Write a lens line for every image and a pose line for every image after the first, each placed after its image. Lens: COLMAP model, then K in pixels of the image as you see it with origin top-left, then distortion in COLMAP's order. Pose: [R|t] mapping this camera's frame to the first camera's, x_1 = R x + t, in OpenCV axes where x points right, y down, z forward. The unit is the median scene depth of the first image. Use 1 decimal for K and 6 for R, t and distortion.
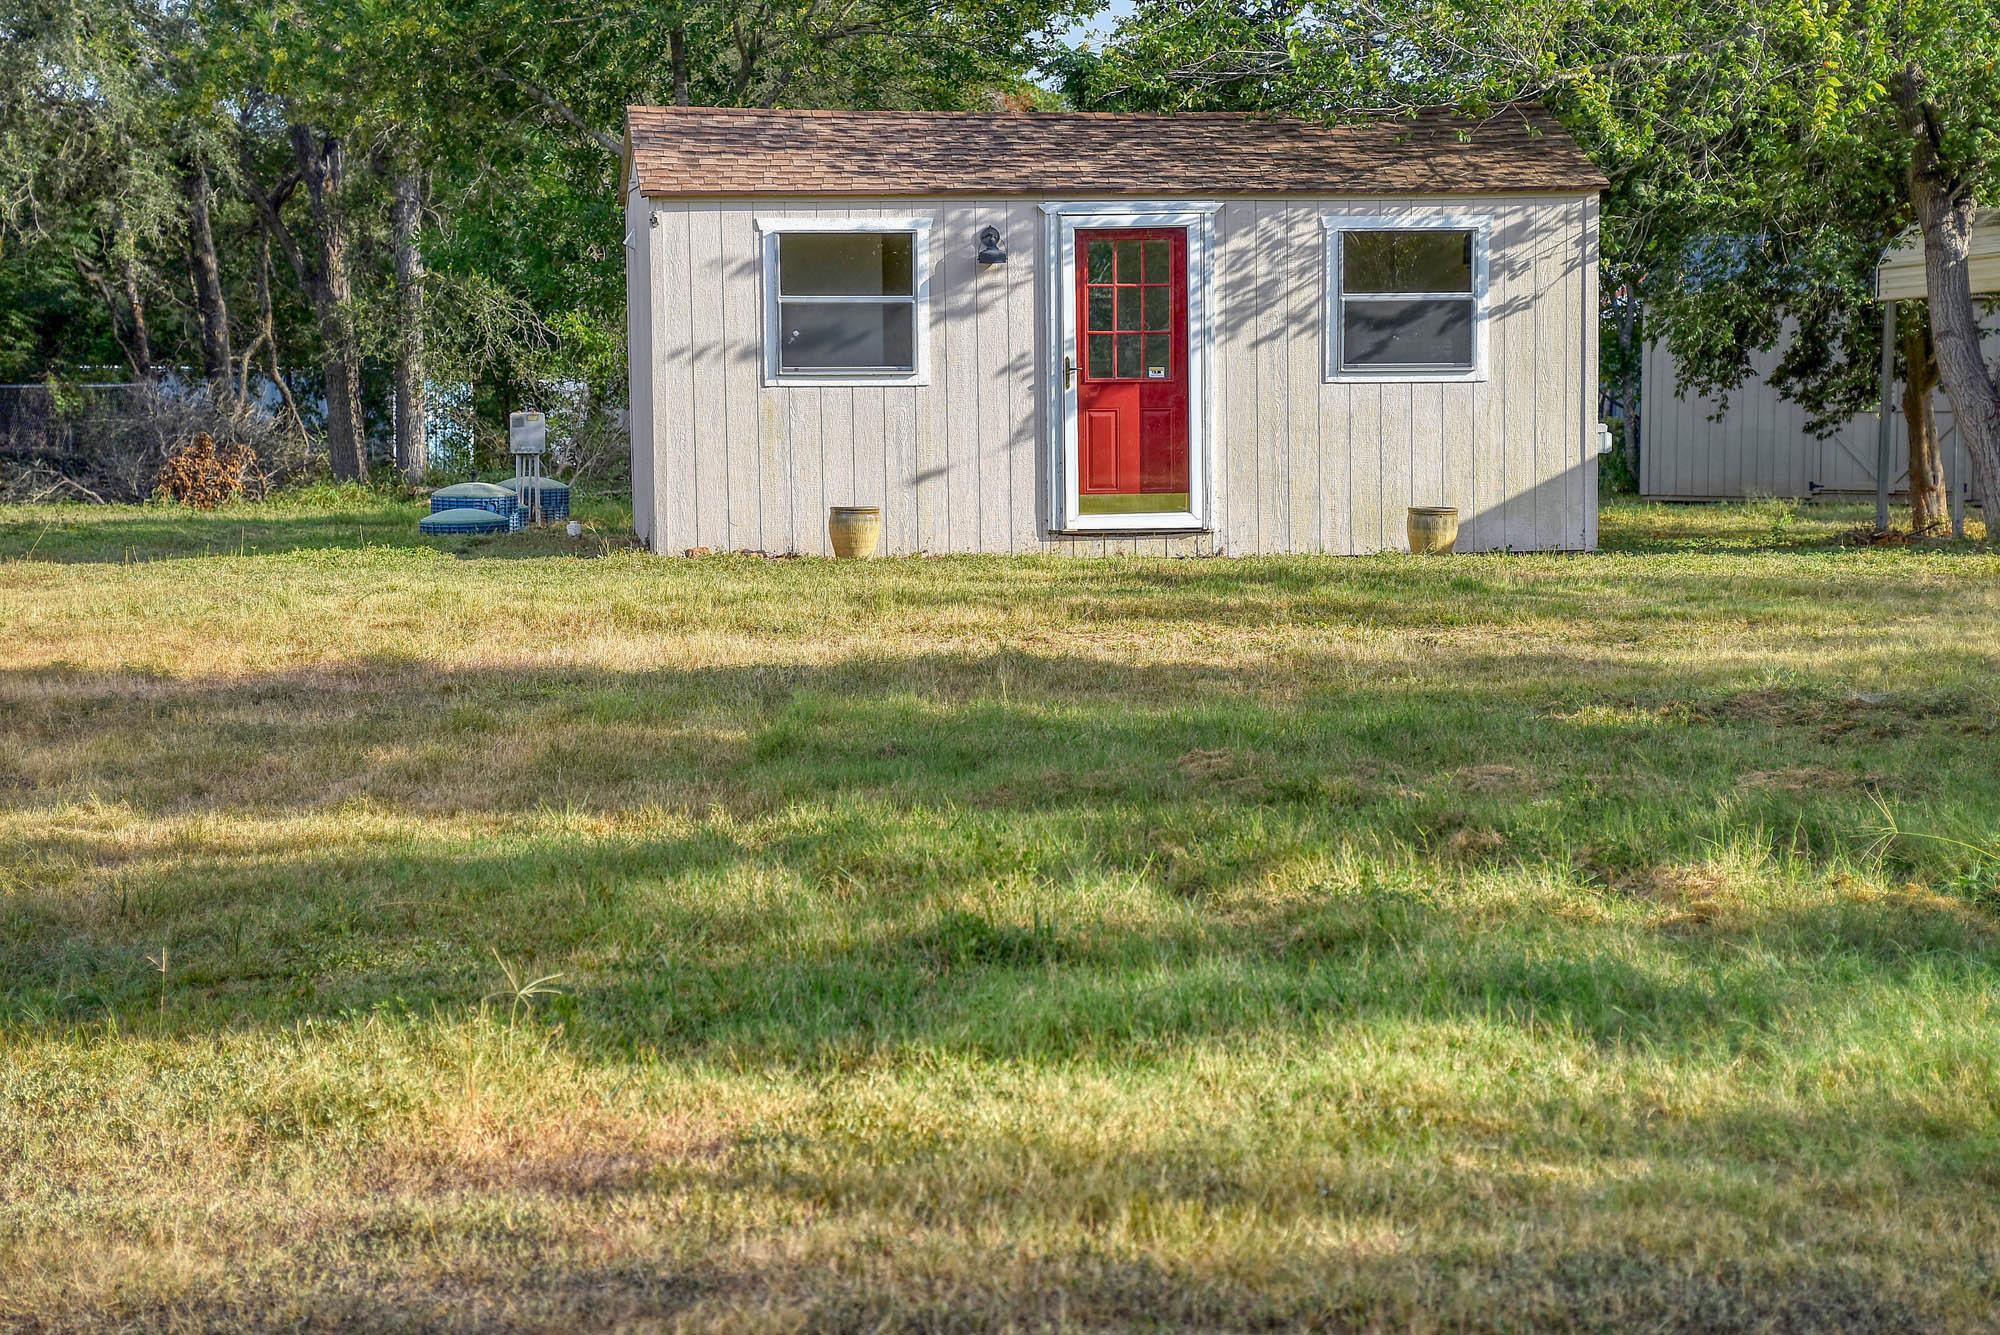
lens RADIAL K [[4920.1, 0, 998.3], [0, 4920.1, 670.3], [0, 0, 1]] dist [0.630423, 0.000000]
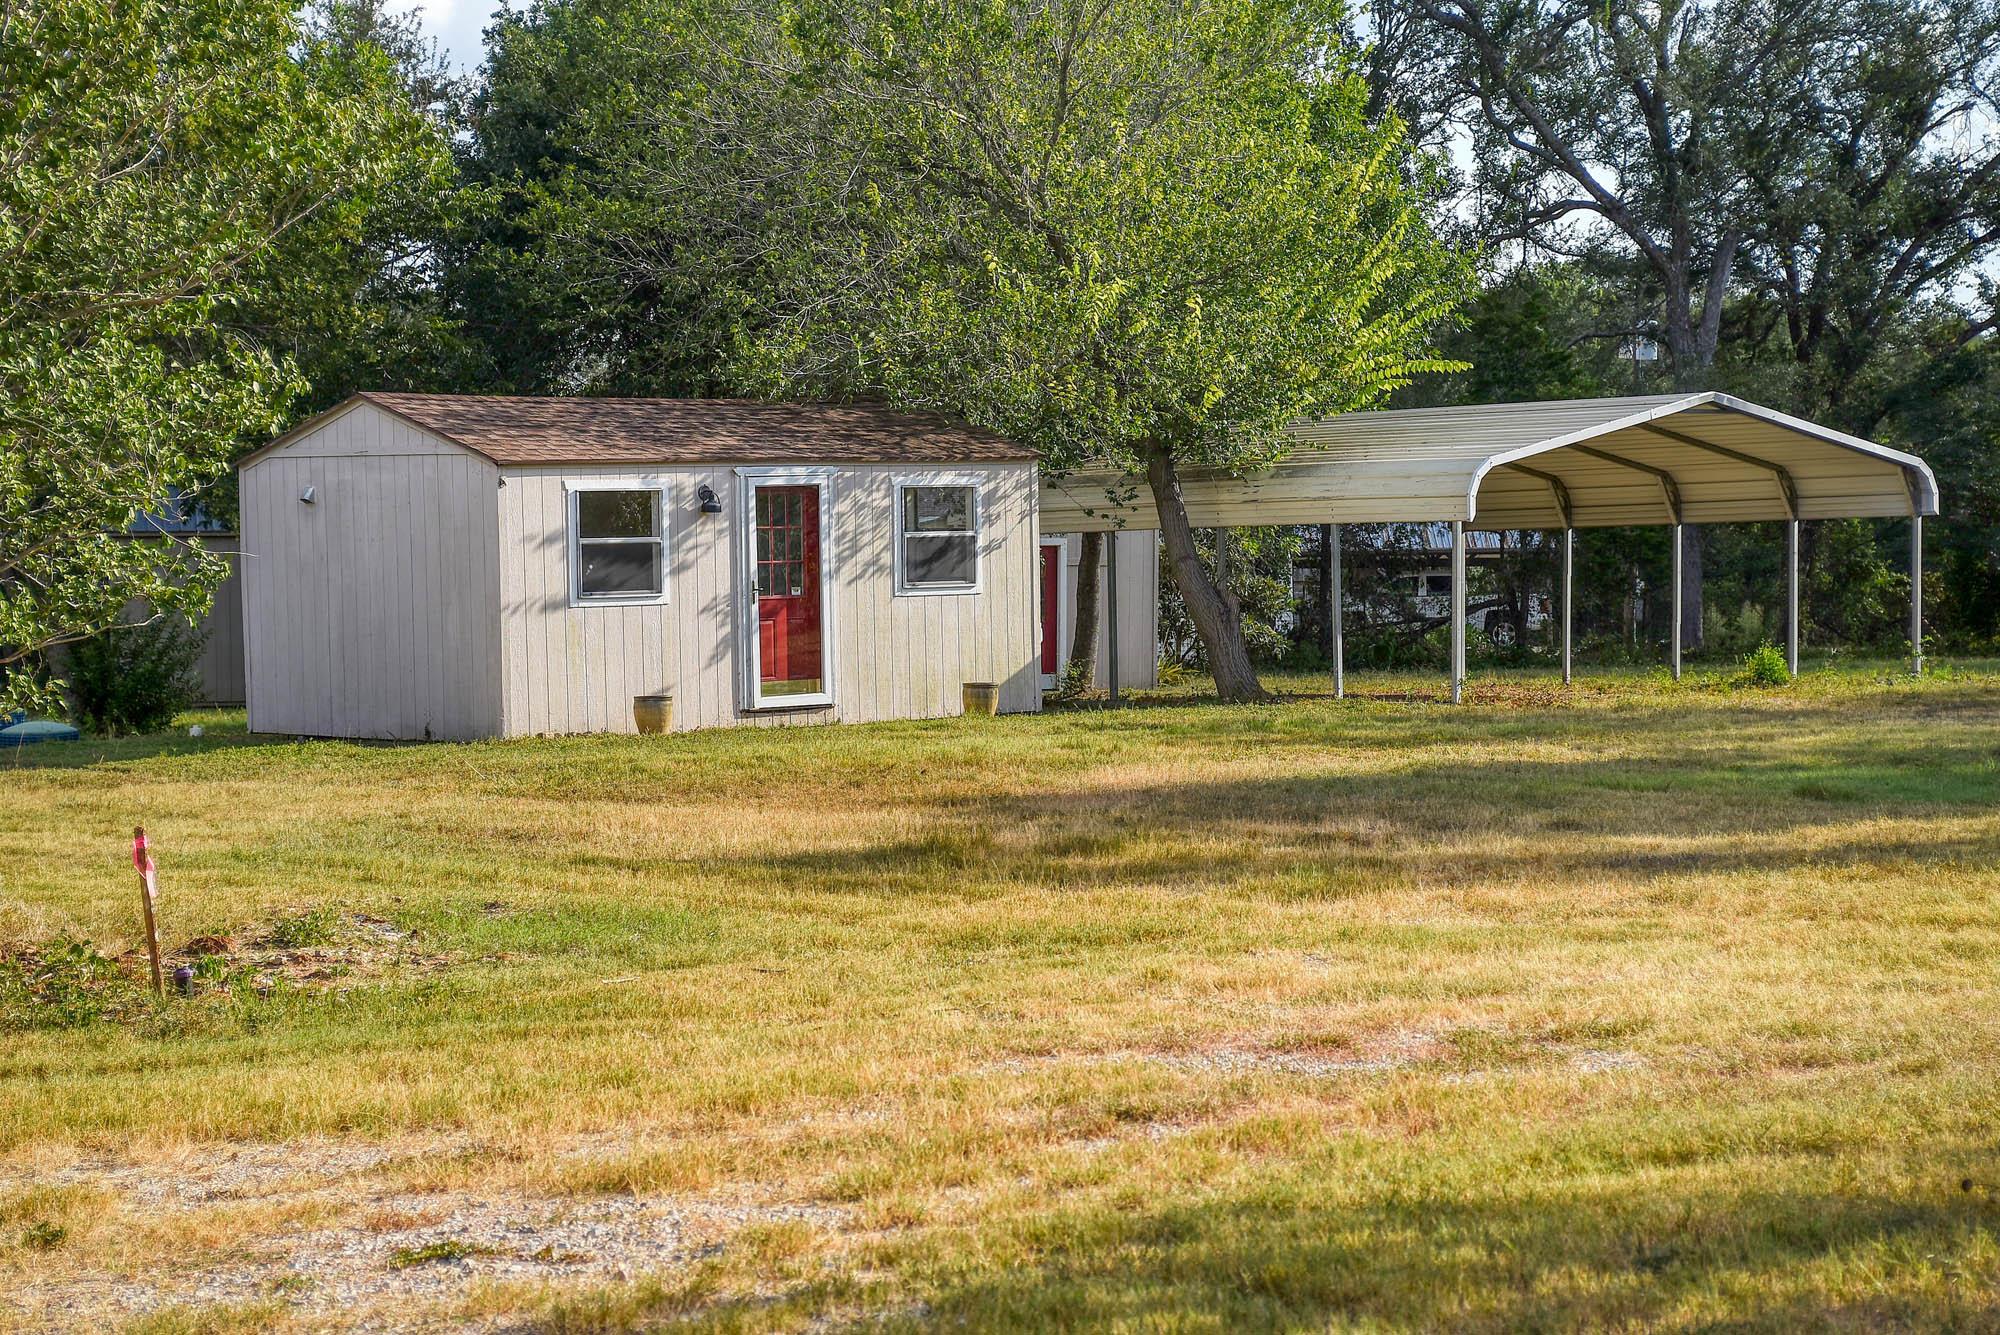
lens RADIAL K [[4920.1, 0, 1013.5], [0, 4920.1, 662.7], [0, 0, 1]] dist [0.630423, 0.000000]
pose [[0.797730, -0.025946, 0.602456, -0.745249], [0.059472, 0.997588, -0.035787, 0.011629], [-0.600075, 0.064378, 0.797349, -0.121662]]
